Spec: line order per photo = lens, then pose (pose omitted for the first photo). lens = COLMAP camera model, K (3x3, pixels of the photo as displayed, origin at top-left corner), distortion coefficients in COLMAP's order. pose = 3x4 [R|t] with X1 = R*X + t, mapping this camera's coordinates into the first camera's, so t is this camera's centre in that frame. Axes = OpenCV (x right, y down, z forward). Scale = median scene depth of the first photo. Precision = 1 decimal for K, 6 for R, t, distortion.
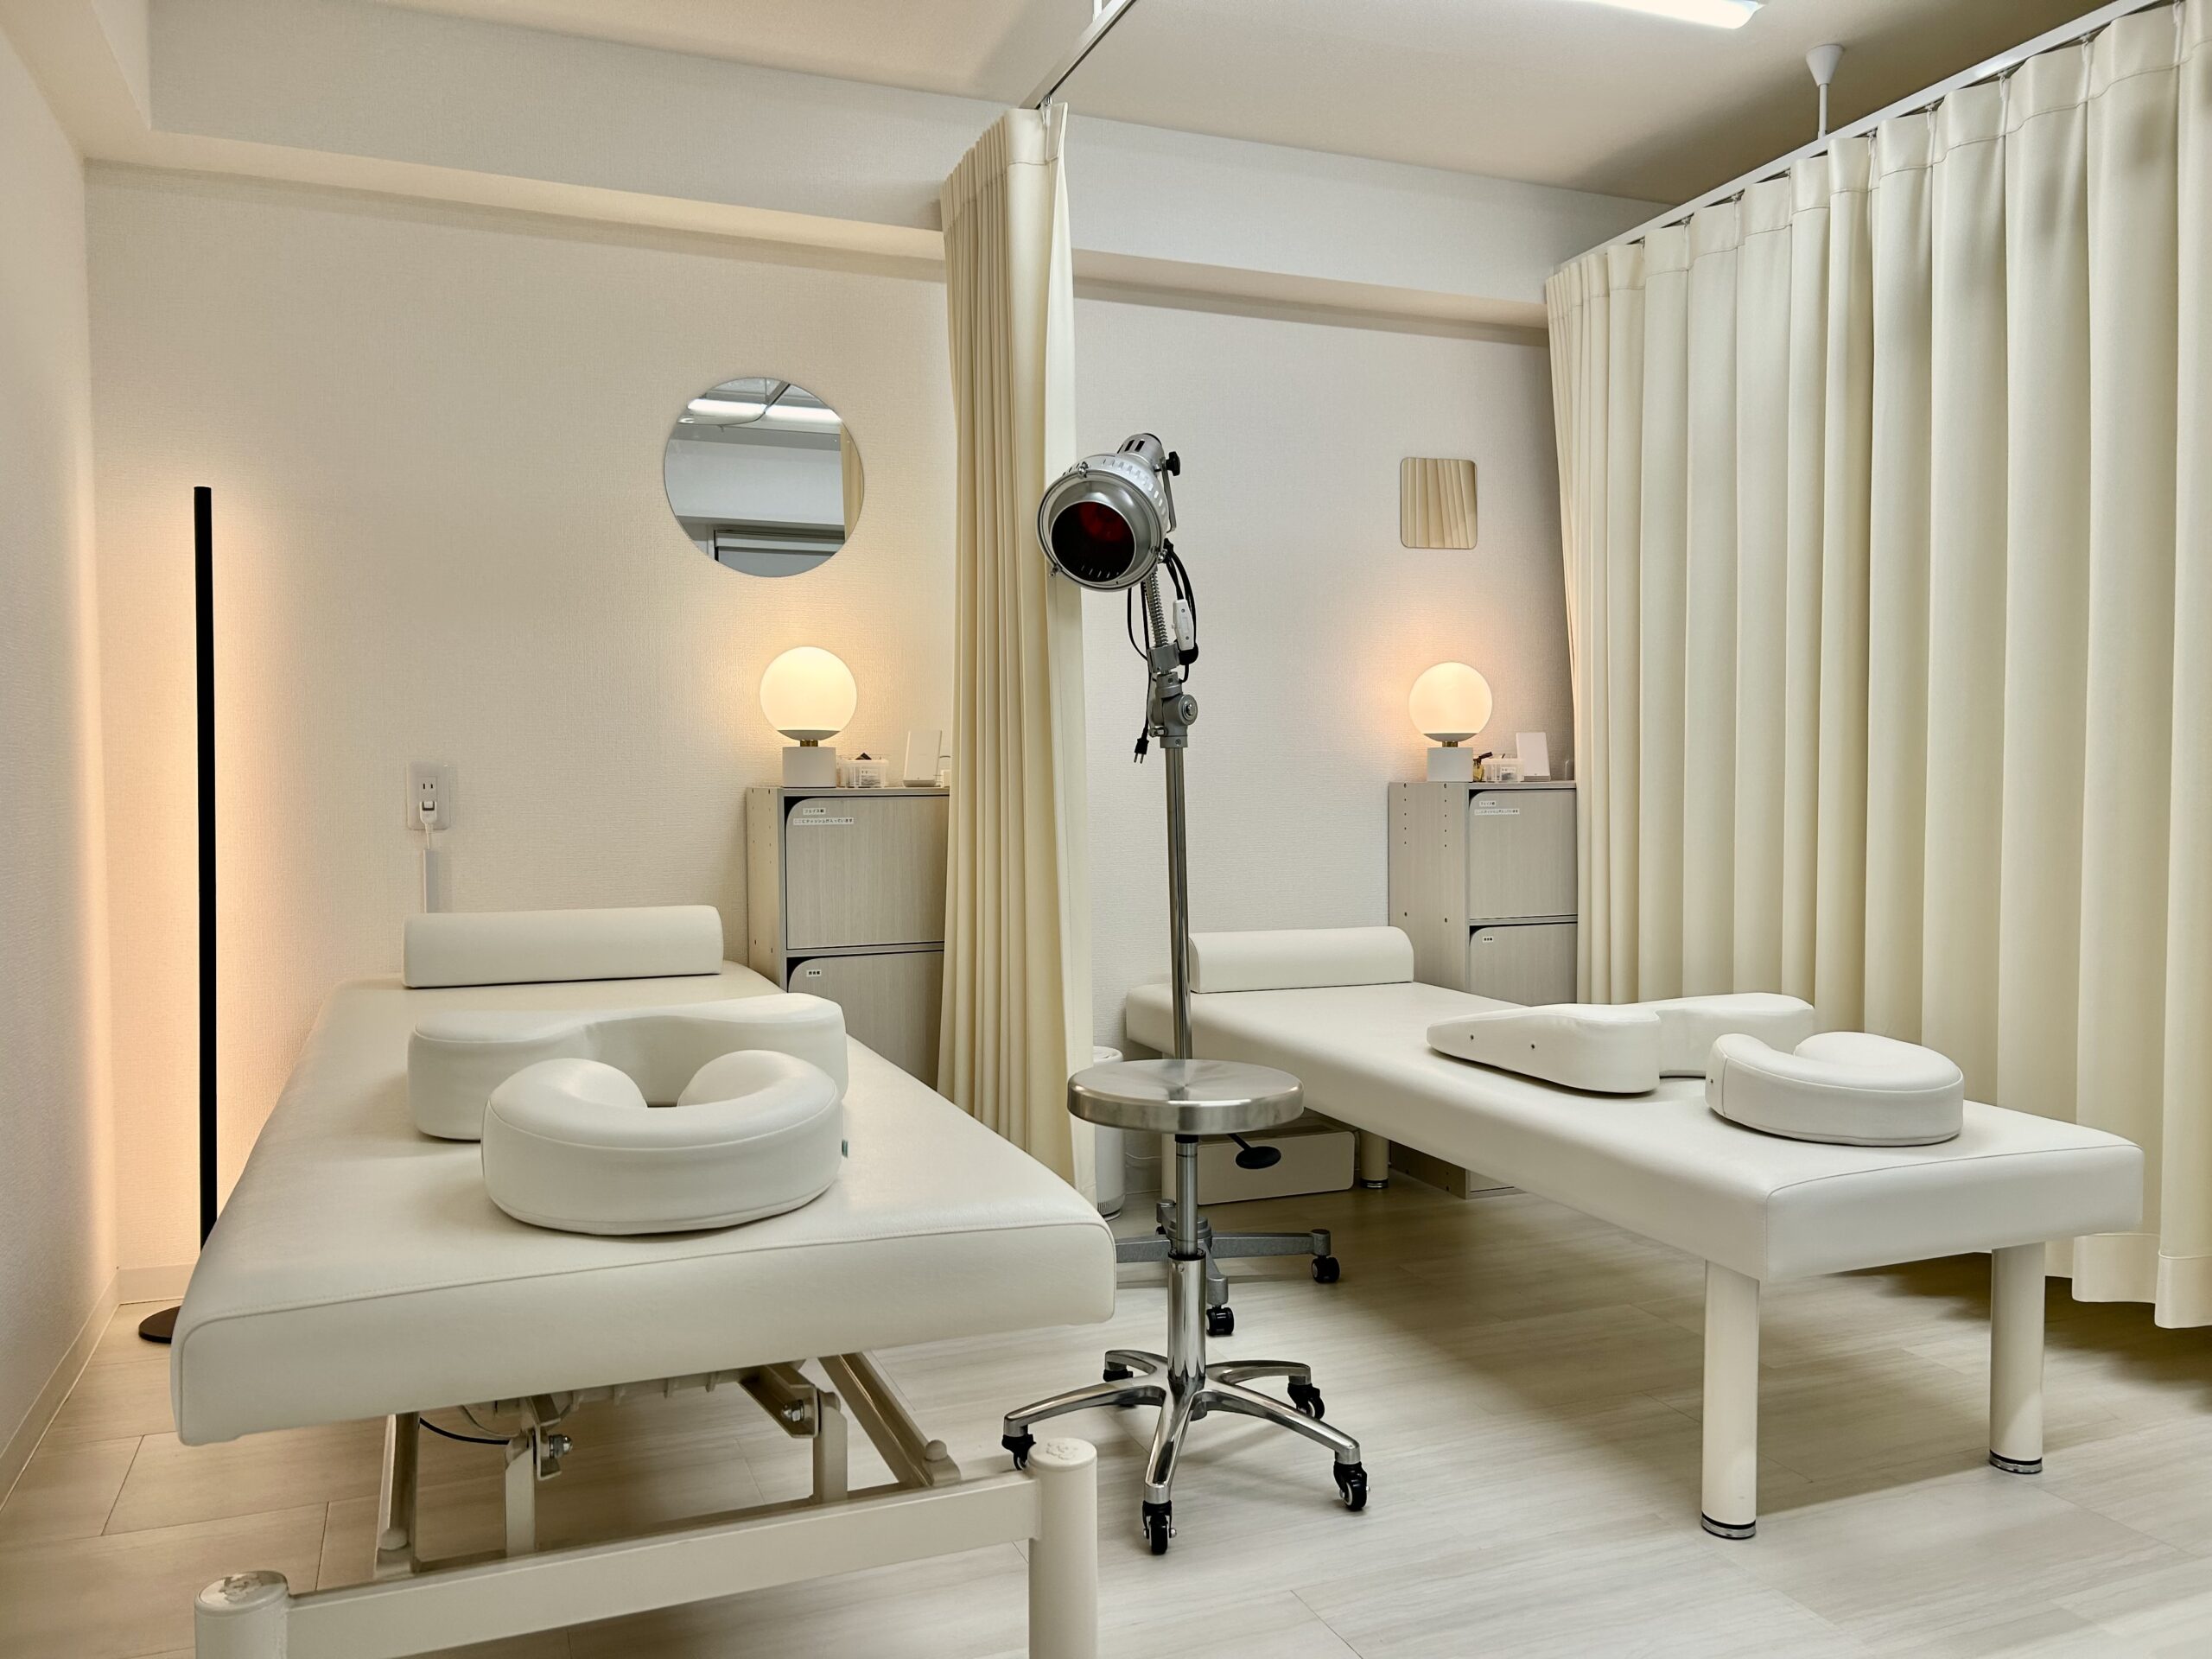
lens RADIAL K [[1671.4, 0, 1116.6], [0, 1671.4, 840.9], [0, 0, 1]] dist [0.021580, -0.006971]
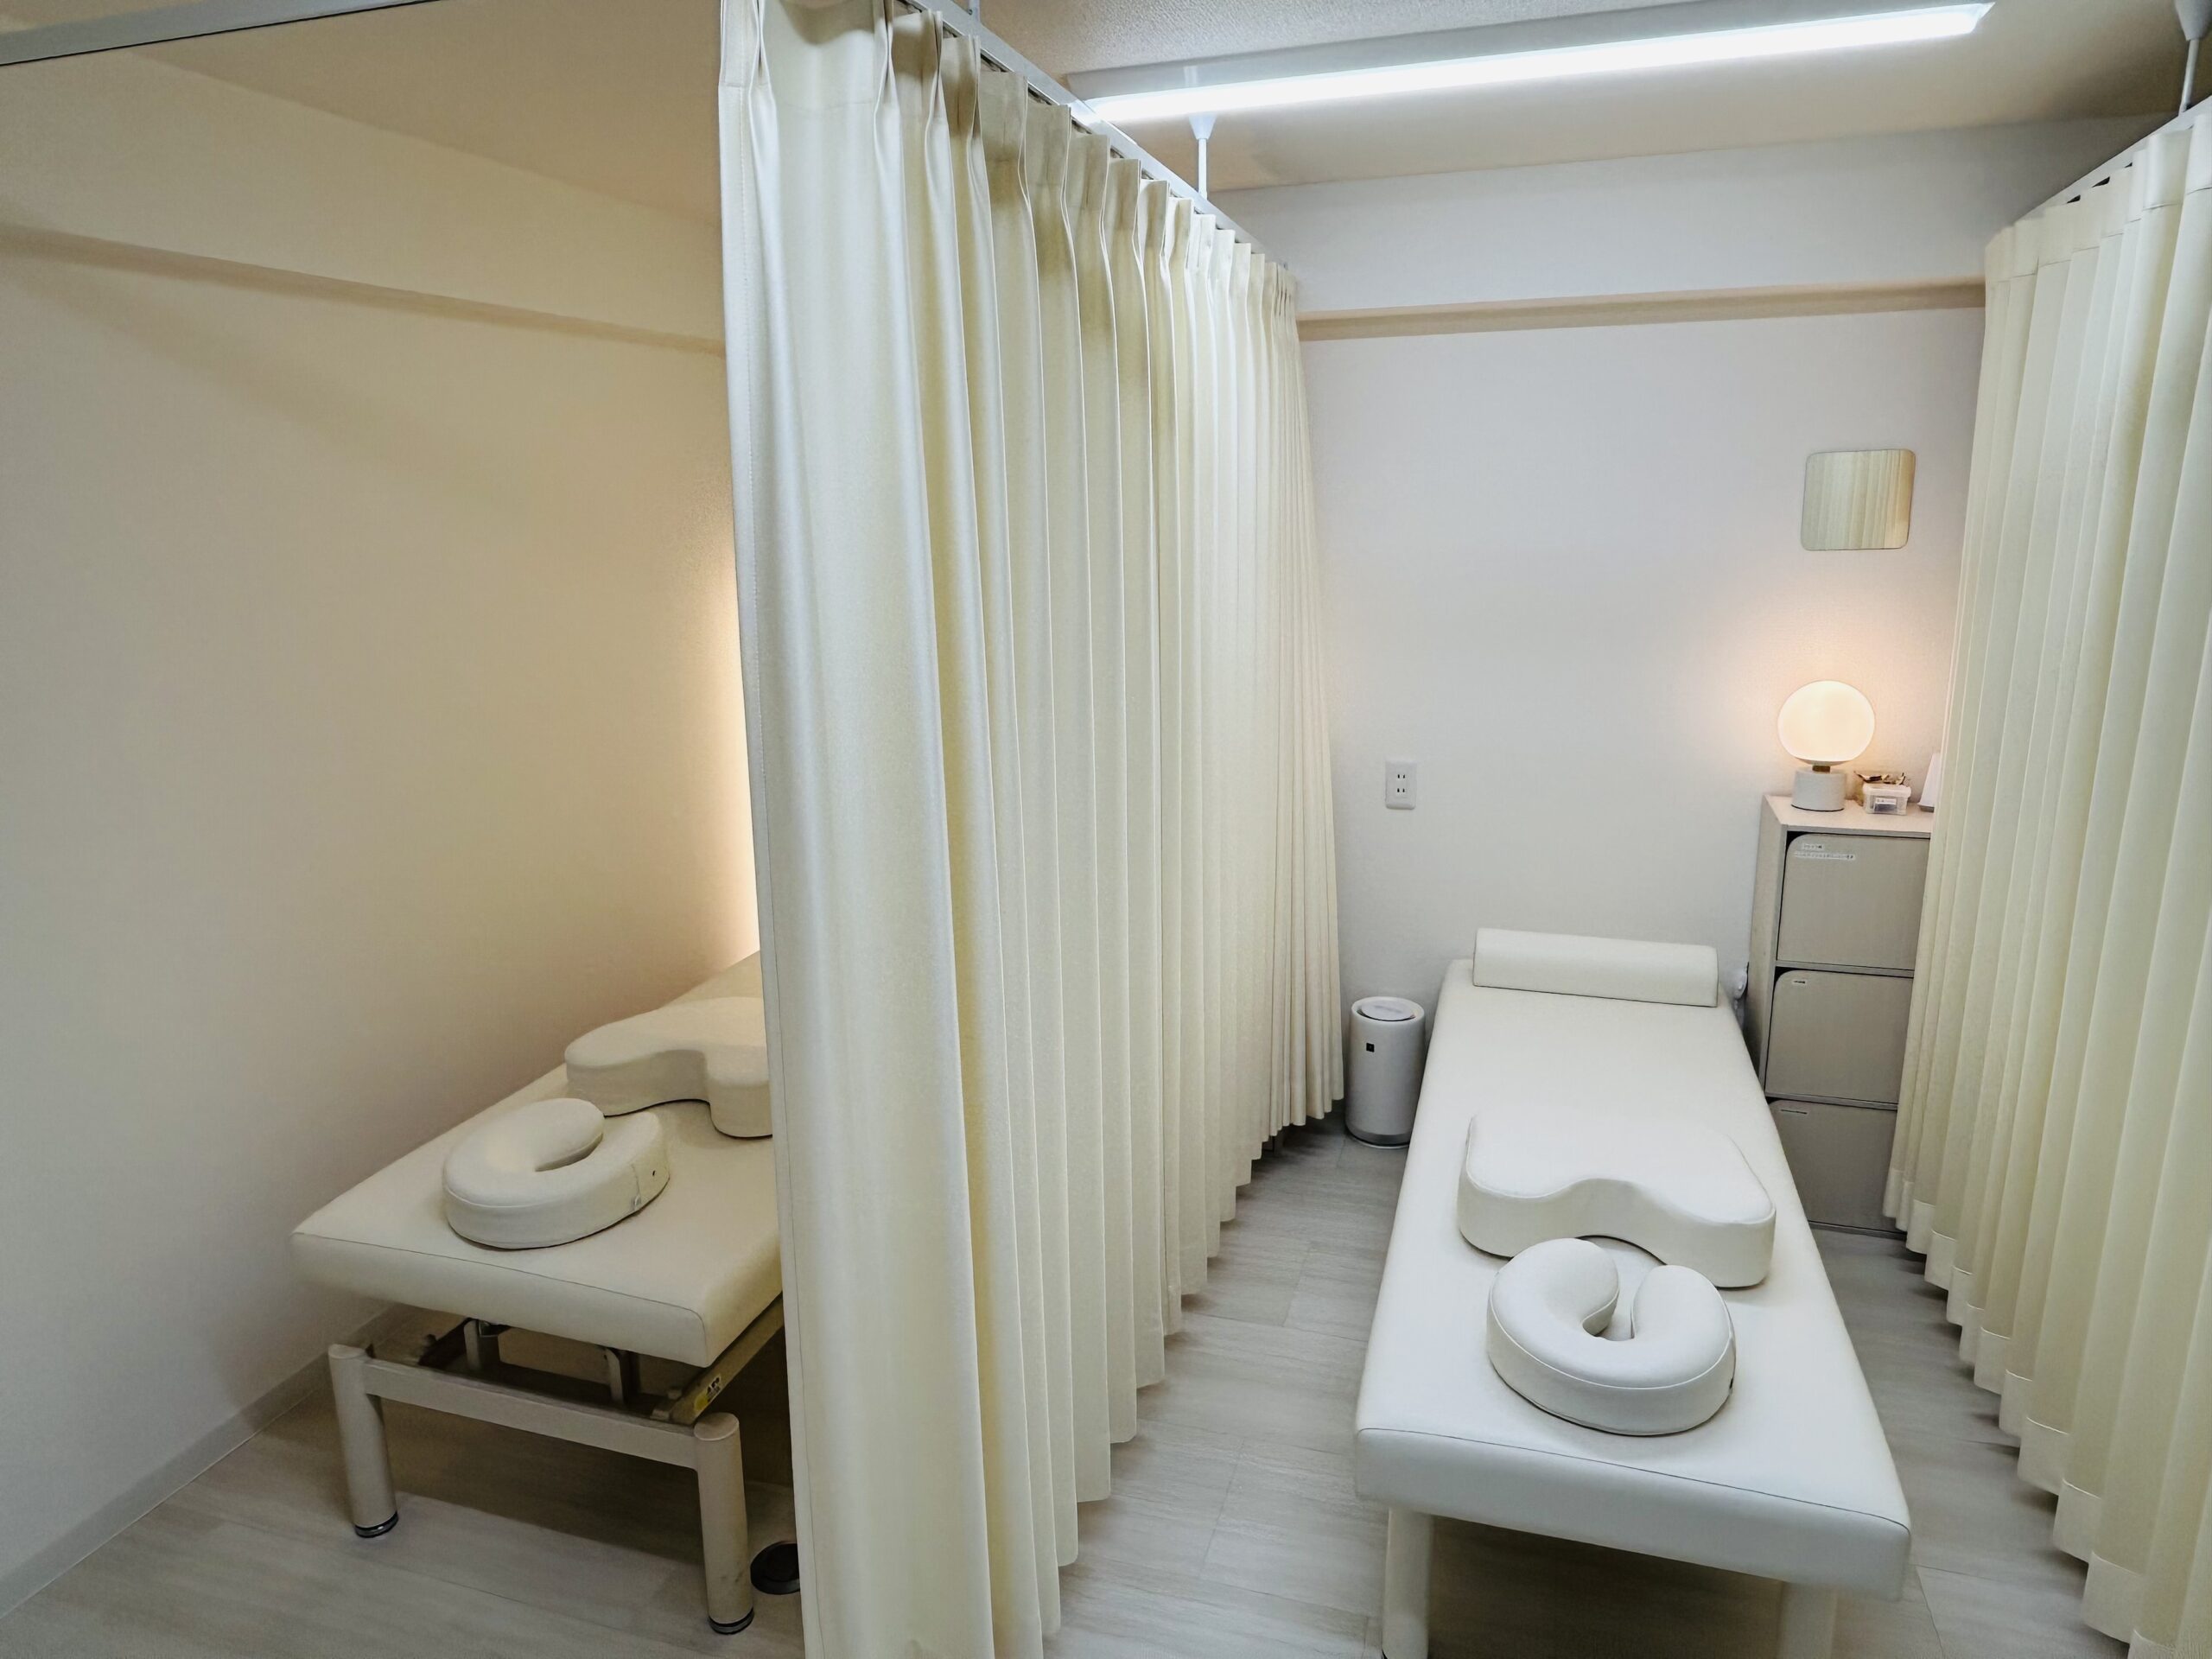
lens RADIAL K [[1396.9, 0, 1106.0], [0, 1396.9, 829.5], [0, 0, 1]] dist [-0.003182, -0.001829]
pose [[0.765517, 0.135589, -0.628967, 0.490884], [-0.011051, 0.980170, 0.197850, -0.220678], [0.643321, -0.144507, 0.751835, 0.163830]]
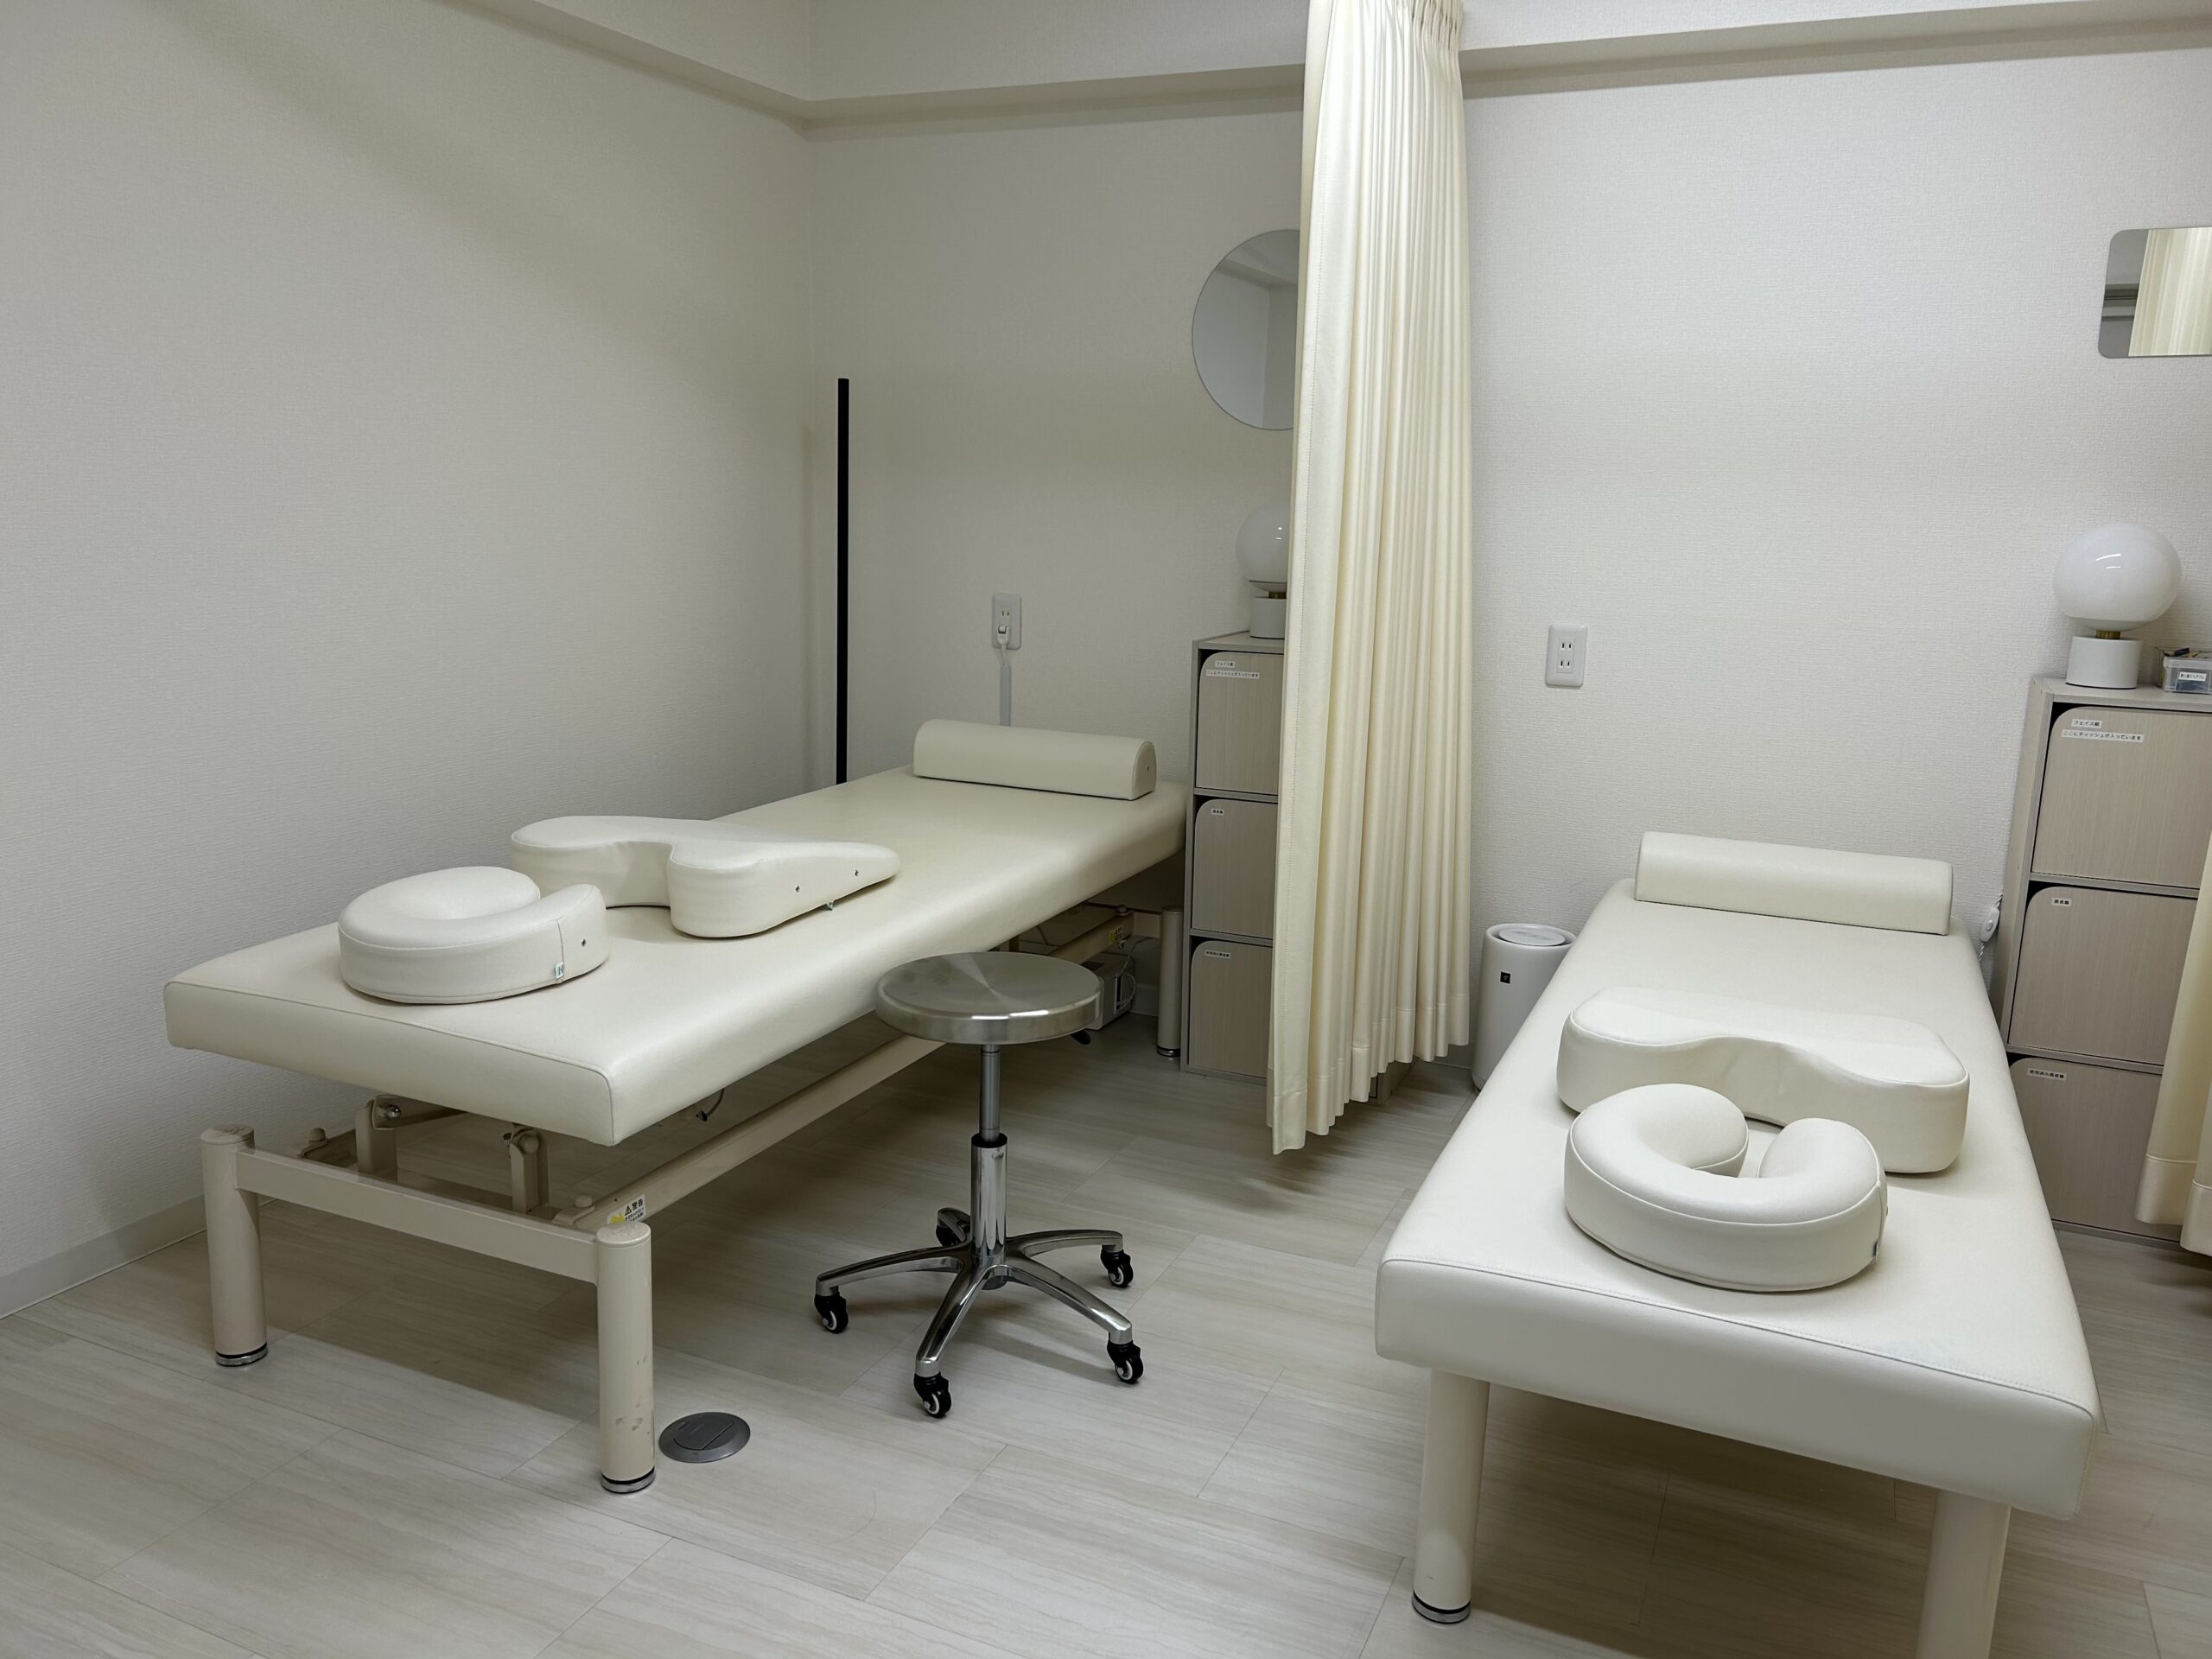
lens RADIAL K [[1671.4, 0, 1116.6], [0, 1671.4, 840.9], [0, 0, 1]] dist [0.021580, -0.006971]
pose [[0.692805, 0.171954, -0.700324, 0.541358], [-0.060786, 0.981623, 0.180889, -0.096204], [0.718559, -0.082751, 0.690526, 0.196793]]
